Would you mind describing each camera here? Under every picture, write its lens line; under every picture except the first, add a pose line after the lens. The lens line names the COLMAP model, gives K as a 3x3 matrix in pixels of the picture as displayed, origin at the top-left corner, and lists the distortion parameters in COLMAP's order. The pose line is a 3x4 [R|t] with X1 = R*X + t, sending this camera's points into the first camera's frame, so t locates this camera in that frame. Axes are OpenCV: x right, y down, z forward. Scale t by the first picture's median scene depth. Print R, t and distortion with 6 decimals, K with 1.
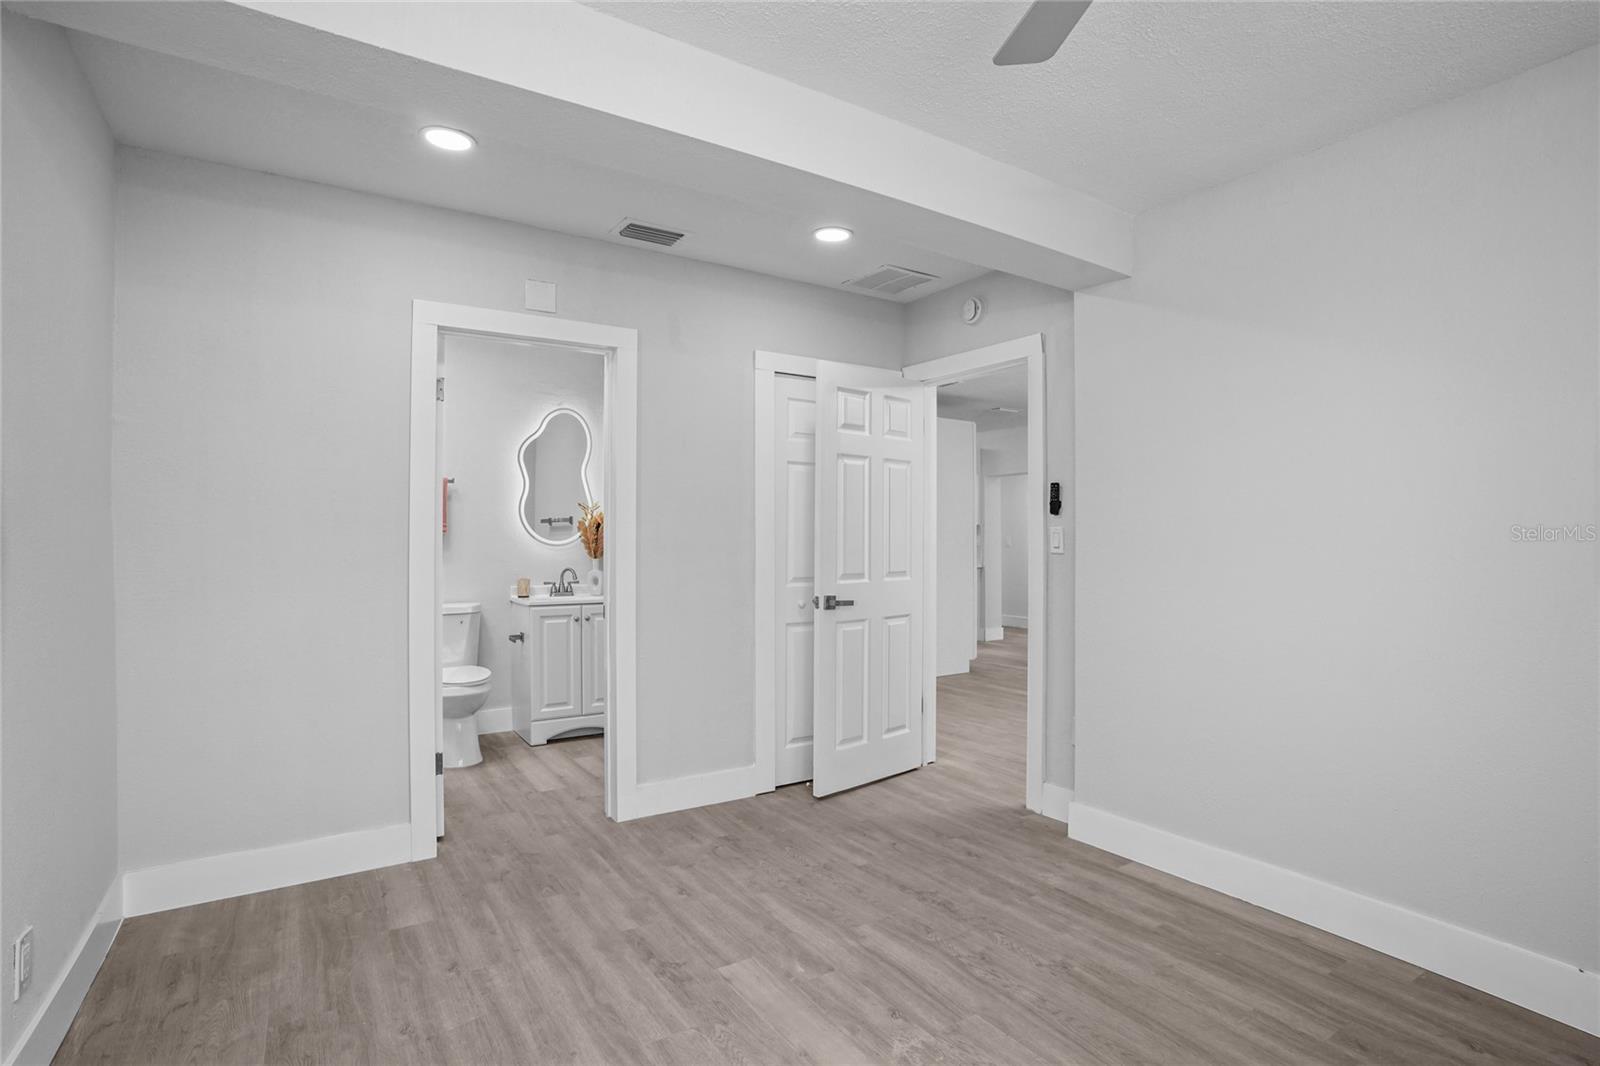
lens RADIAL K [[780.6, 0, 797.7], [0, 780.6, 533.3], [0, 0, 1]] dist [-0.085187, 0.035609]
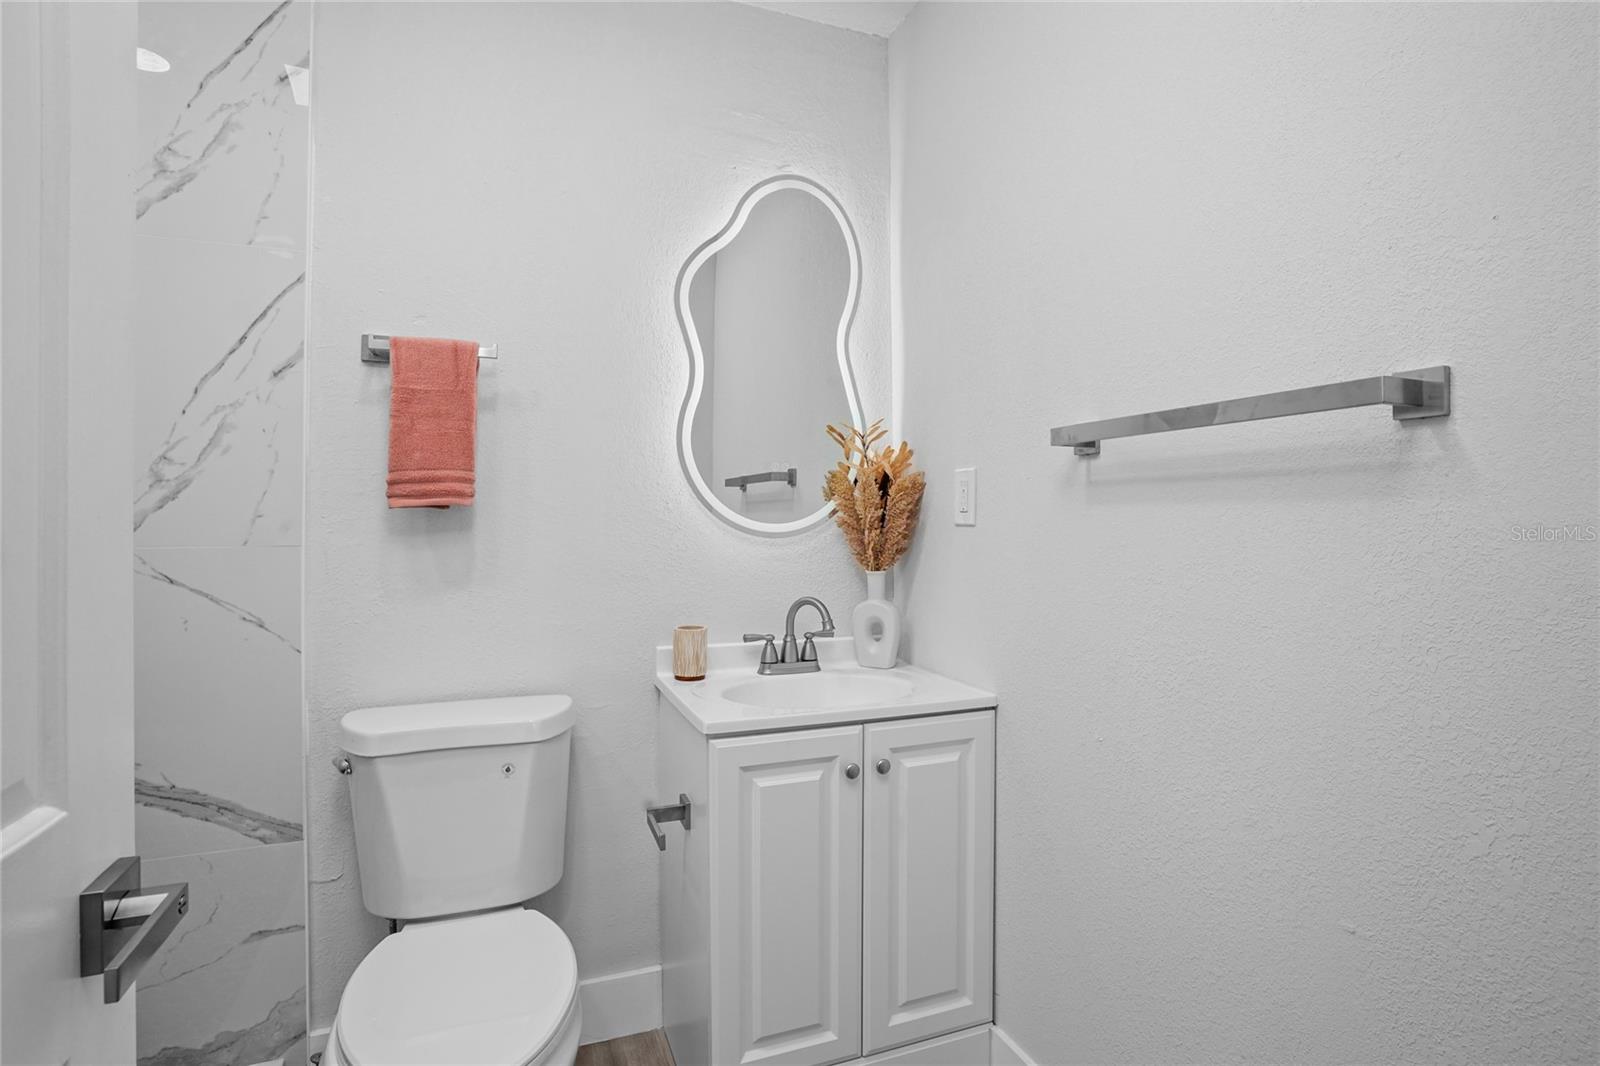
lens RADIAL K [[790.5, 0, 801.5], [0, 790.5, 512.5], [0, 0, 1]] dist [-0.075659, 0.036816]
pose [[0.978377, -0.000318, -0.206827, -0.405237], [0.000238, 1.000000, -0.000408, 0.009029], [0.206827, 0.000350, 0.978377, 1.158236]]
